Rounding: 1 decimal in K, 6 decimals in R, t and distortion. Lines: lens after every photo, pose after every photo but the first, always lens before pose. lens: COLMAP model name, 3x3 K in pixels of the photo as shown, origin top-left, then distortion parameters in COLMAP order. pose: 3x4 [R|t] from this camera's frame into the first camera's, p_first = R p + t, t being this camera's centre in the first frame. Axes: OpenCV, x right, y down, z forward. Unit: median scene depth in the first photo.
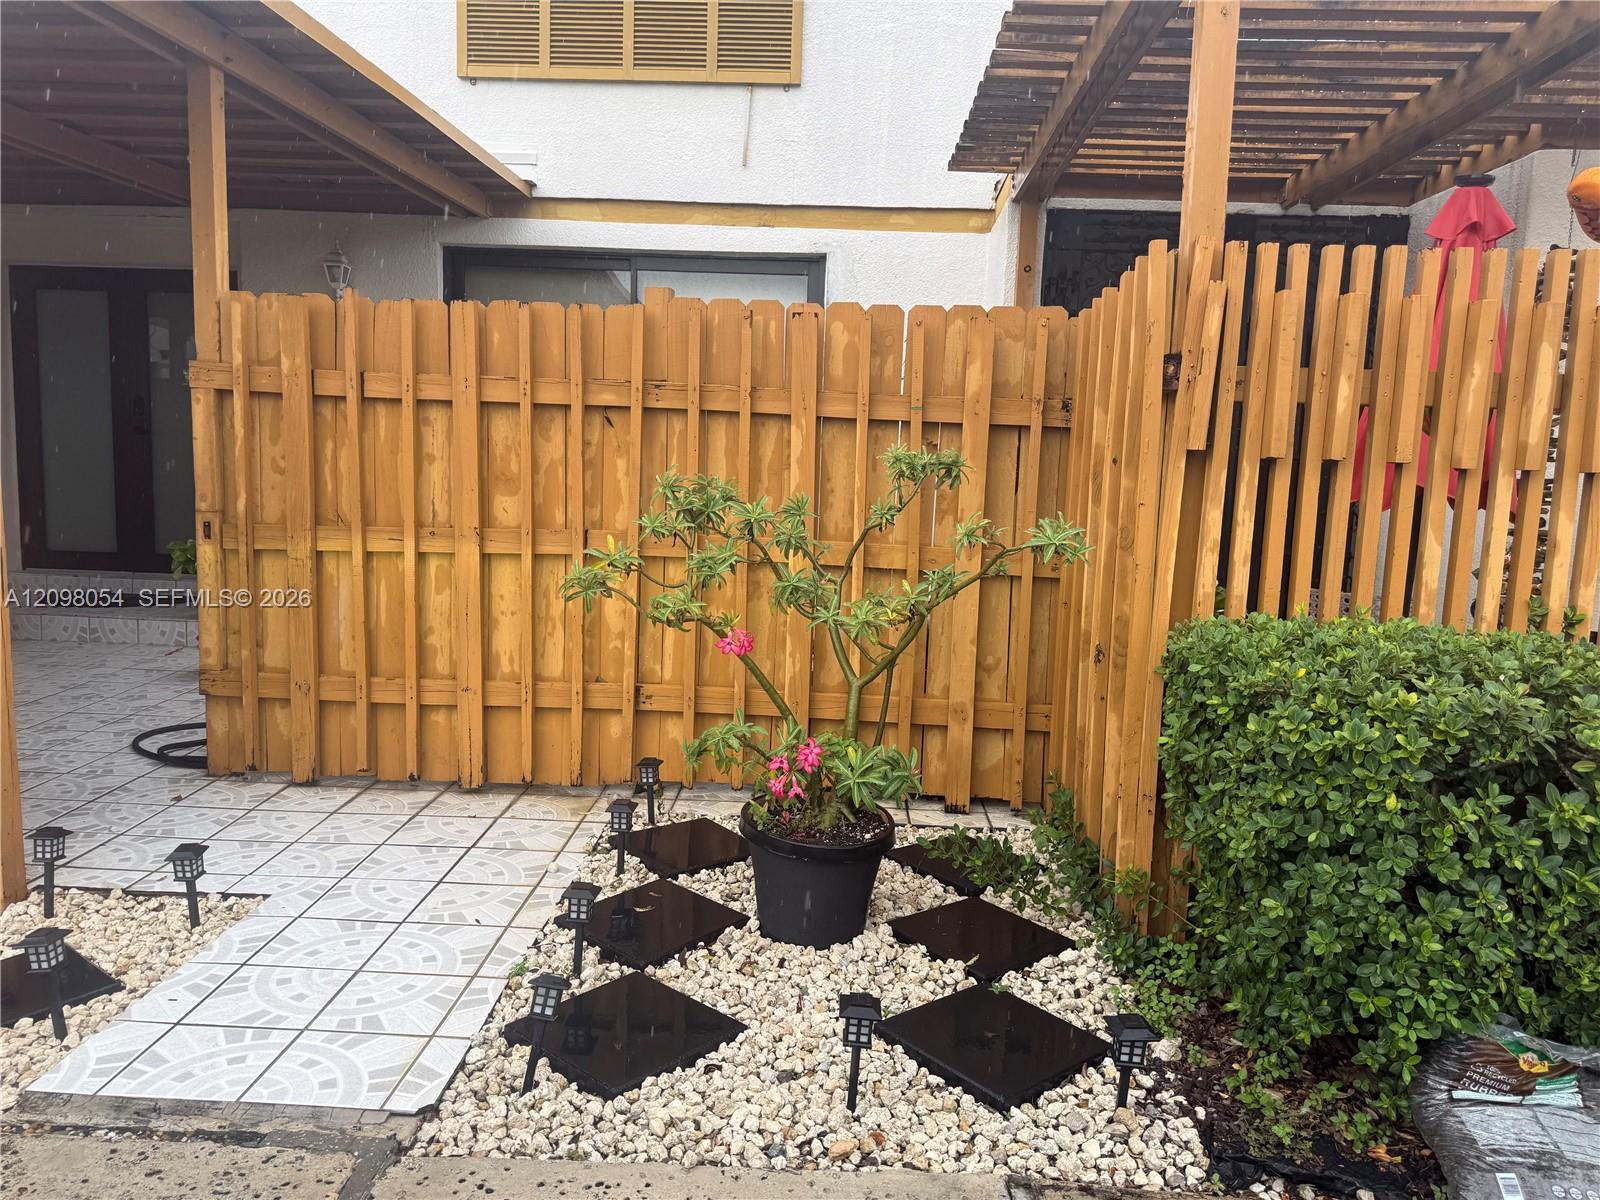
lens RADIAL K [[1131.4, 0, 794.2], [0, 1131.4, 585.7], [0, 0, 1]] dist [0.048752, -0.054425]
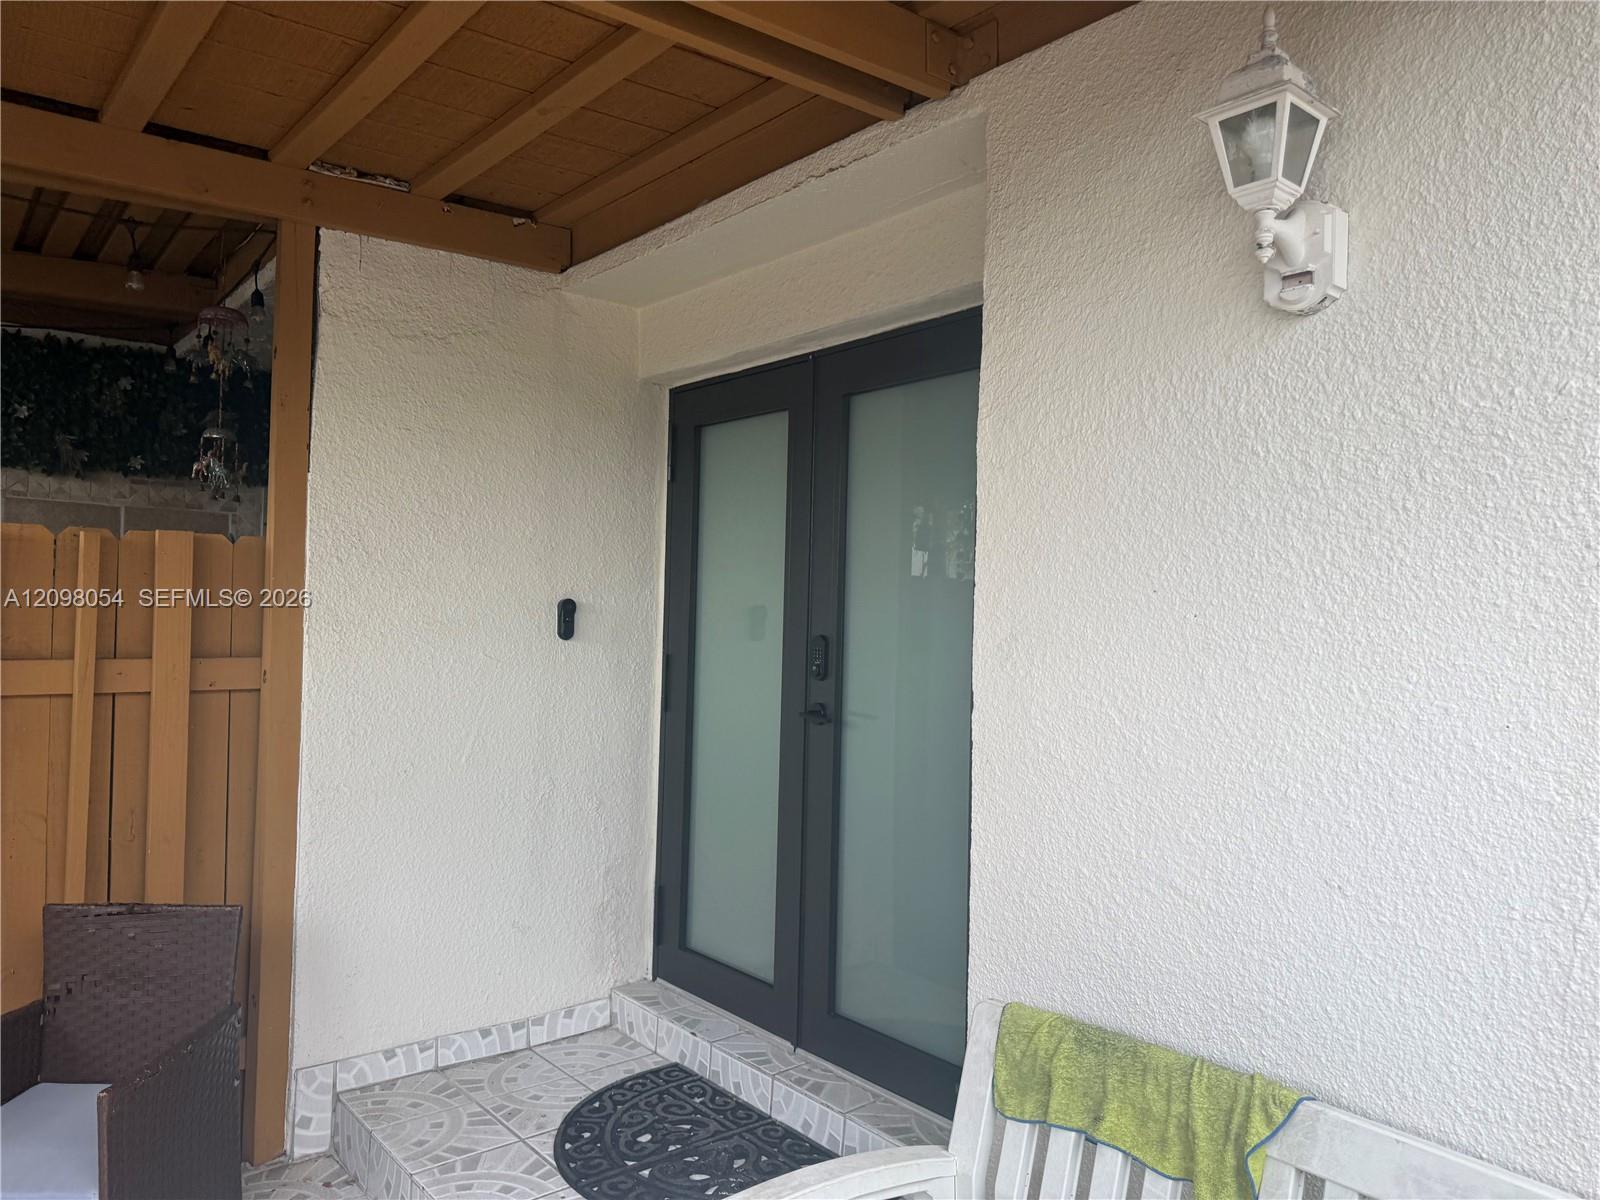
lens RADIAL K [[1131.4, 0, 800.9], [0, 1131.4, 616.1], [0, 0, 1]] dist [0.048752, -0.054425]
pose [[0.671816, -0.014897, -0.740568, -0.484069], [-0.089293, 0.990878, -0.100935, -0.239601], [0.735316, 0.133938, 0.664357, 1.300932]]
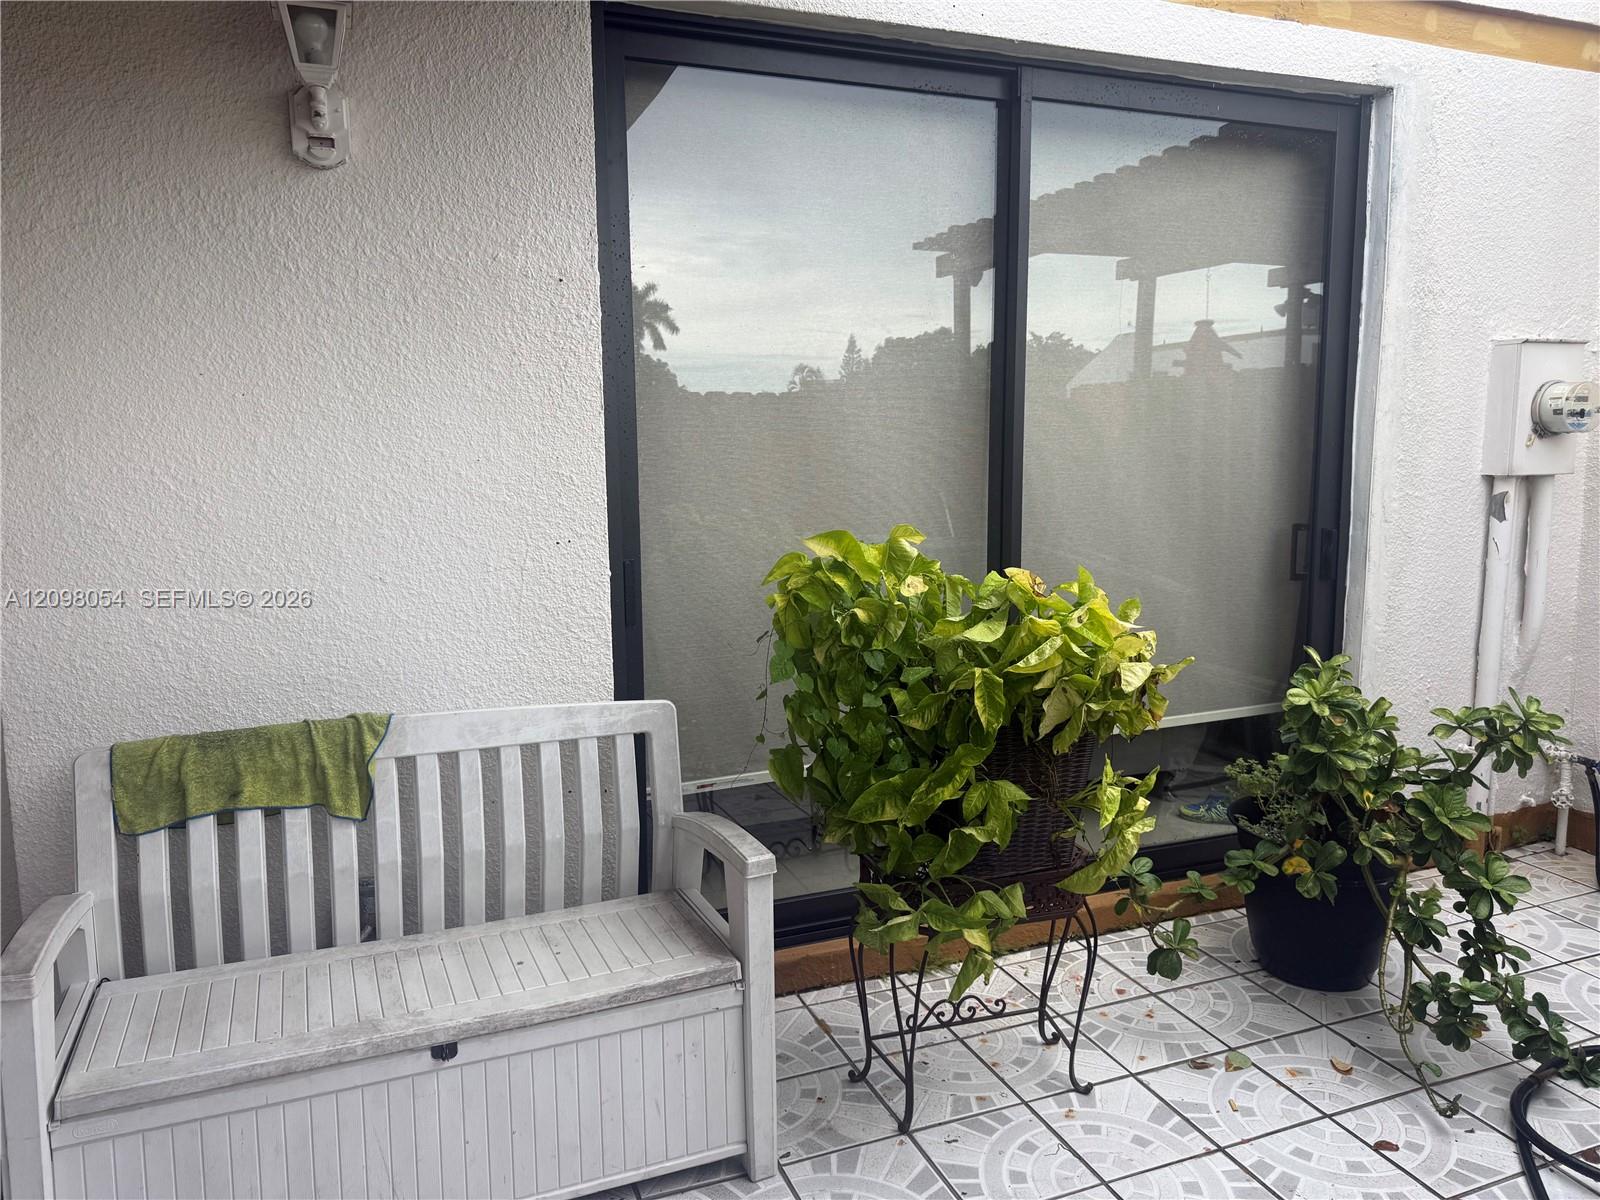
lens RADIAL K [[1131.4, 0, 786.5], [0, 1131.4, 589.1], [0, 0, 1]] dist [0.048752, -0.054425]
pose [[0.918804, -0.091027, 0.384074, -0.691265], [0.079093, 0.995768, 0.046792, -0.207892], [-0.386709, -0.012615, 0.922116, 1.084947]]
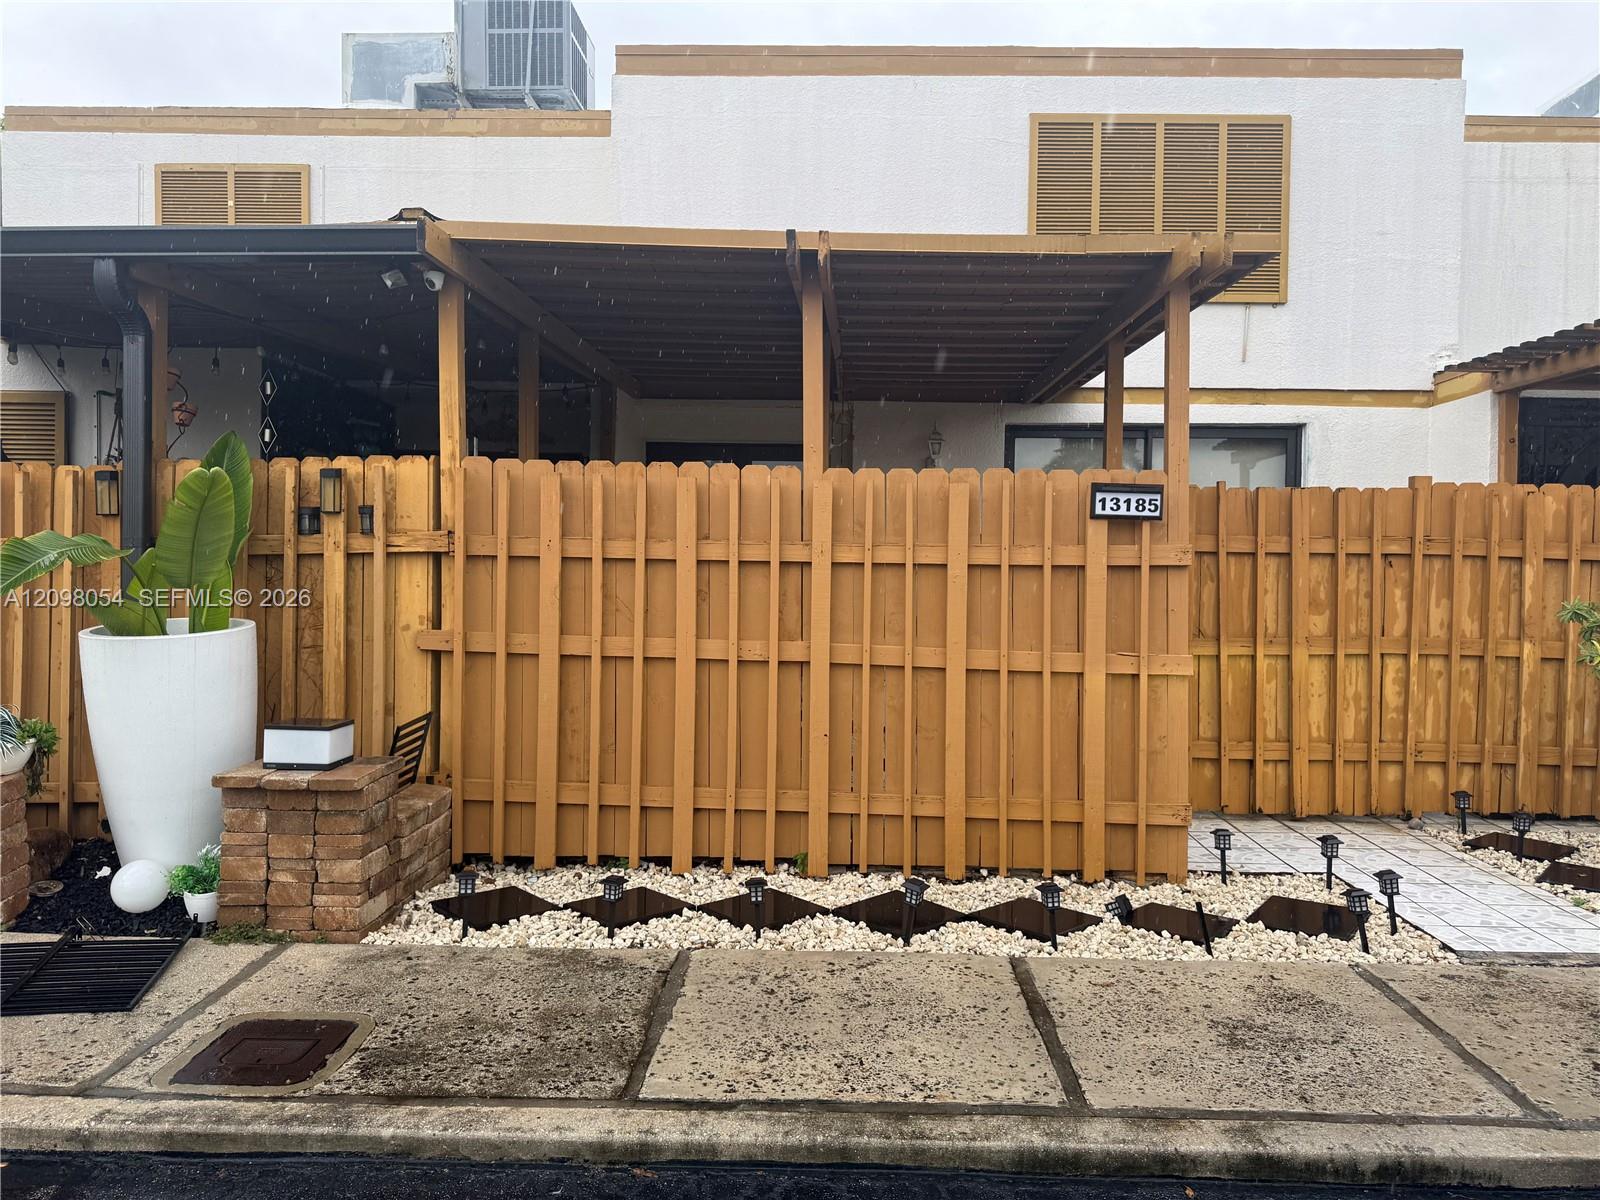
lens RADIAL K [[1131.4, 0, 811.7], [0, 1131.4, 583.4], [0, 0, 1]] dist [0.048752, -0.054425]
pose [[0.999576, -0.017293, 0.023444, -0.944510], [0.019444, 0.995300, -0.094871, 0.007088], [-0.021693, 0.095287, 0.995213, -0.462064]]
